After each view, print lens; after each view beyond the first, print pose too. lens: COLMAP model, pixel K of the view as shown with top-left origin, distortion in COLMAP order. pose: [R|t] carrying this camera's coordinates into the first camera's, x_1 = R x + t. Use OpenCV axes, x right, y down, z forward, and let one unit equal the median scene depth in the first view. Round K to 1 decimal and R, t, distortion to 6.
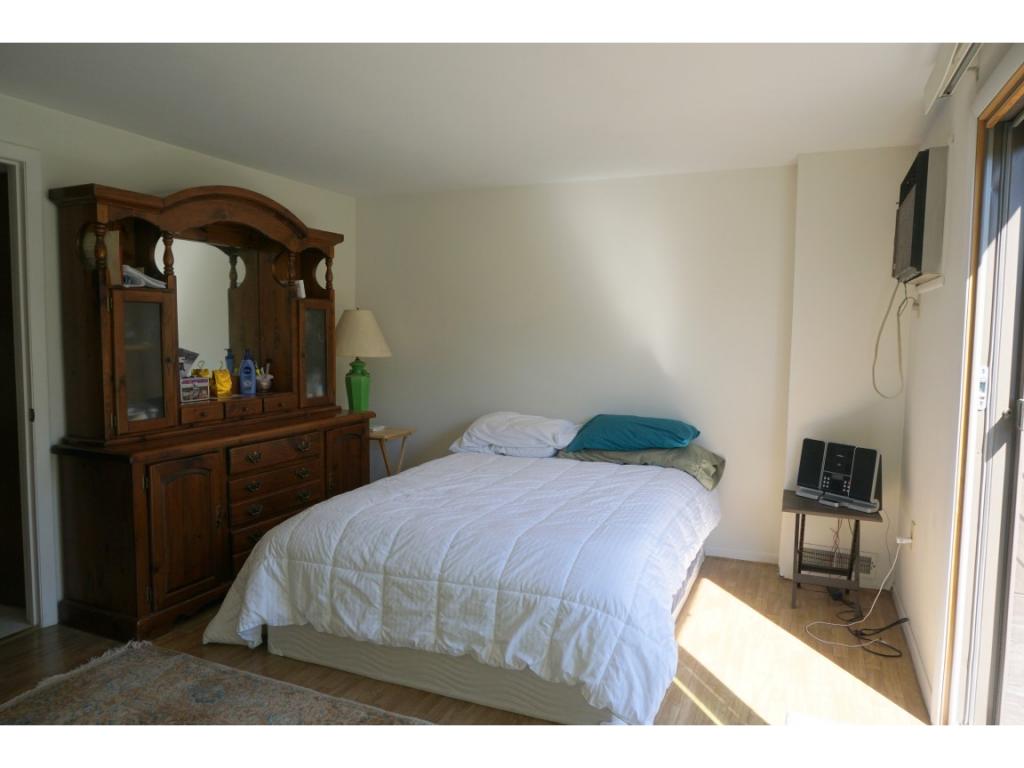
lens RADIAL K [[714.2, 0, 512.0], [0, 714.2, 384.0], [0, 0, 1]] dist [0.000818, 0.000355]
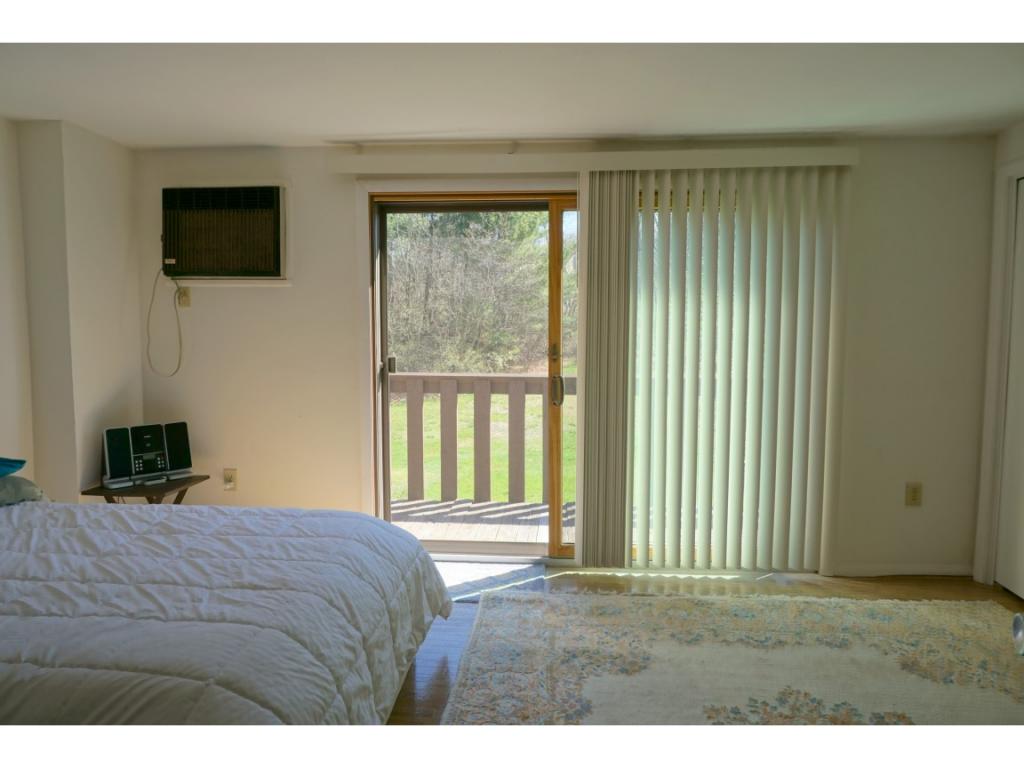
lens RADIAL K [[714.2, 0, 512.0], [0, 714.2, 384.0], [0, 0, 1]] dist [0.000818, 0.000355]
pose [[-0.308640, -0.087803, 0.947118, -0.702744], [0.070252, 0.990907, 0.114755, -0.060560], [-0.948581, 0.101955, -0.299665, 0.796007]]
